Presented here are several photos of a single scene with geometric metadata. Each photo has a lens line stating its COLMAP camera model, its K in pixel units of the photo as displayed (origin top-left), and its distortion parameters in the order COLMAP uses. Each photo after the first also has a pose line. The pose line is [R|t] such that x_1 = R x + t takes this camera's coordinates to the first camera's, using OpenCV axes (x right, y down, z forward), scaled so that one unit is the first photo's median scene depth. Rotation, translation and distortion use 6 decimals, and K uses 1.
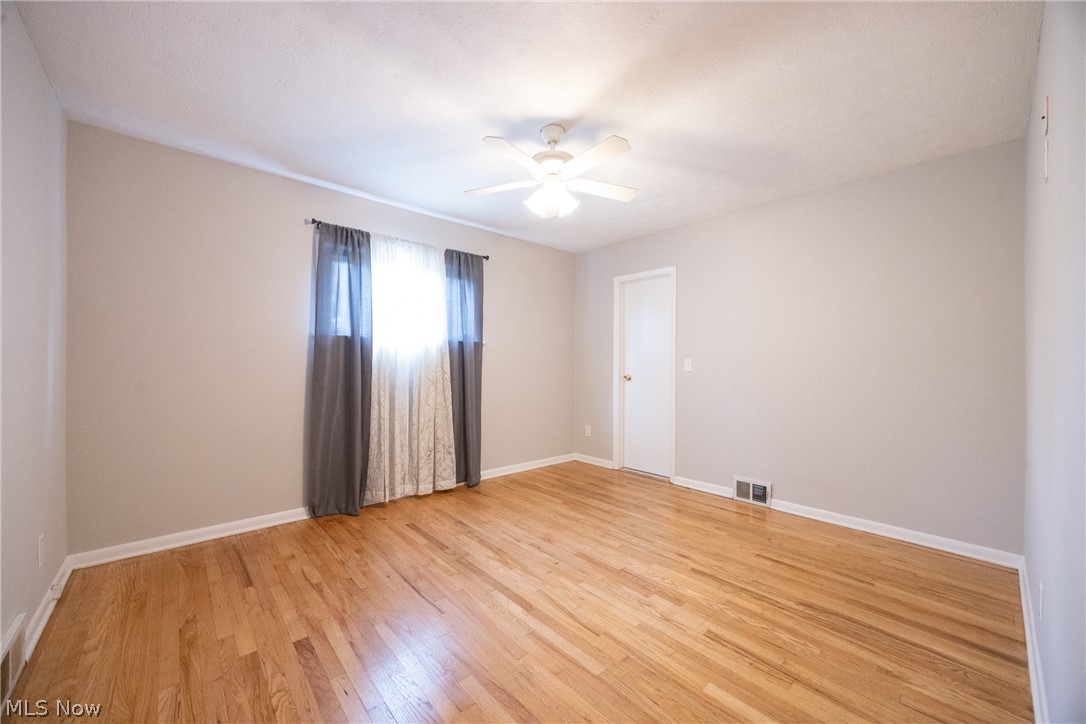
lens RADIAL K [[412.6, 0, 540.8], [0, 412.6, 364.0], [0, 0, 1]] dist [-0.004029, -0.000315]
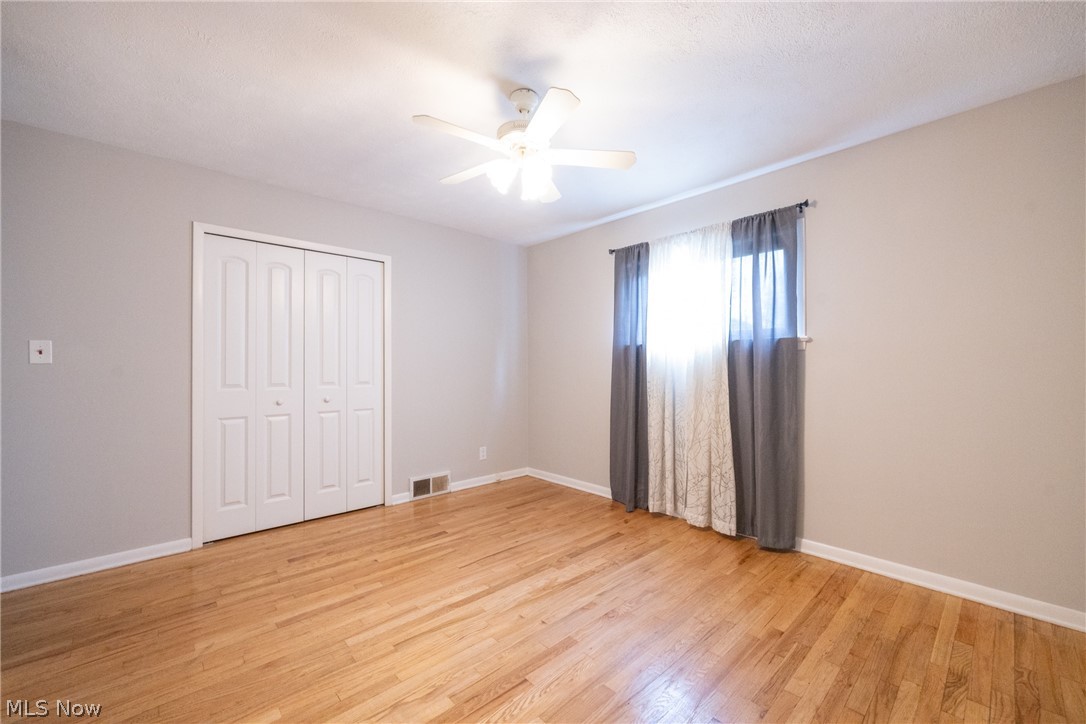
lens RADIAL K [[412.6, 0, 540.8], [0, 412.6, 364.0], [0, 0, 1]] dist [-0.004029, -0.000315]
pose [[0.031278, -0.013125, -0.999425, 0.763093], [-0.000197, 0.999914, -0.013137, -0.012858], [0.999511, 0.000608, 0.031273, 0.864719]]
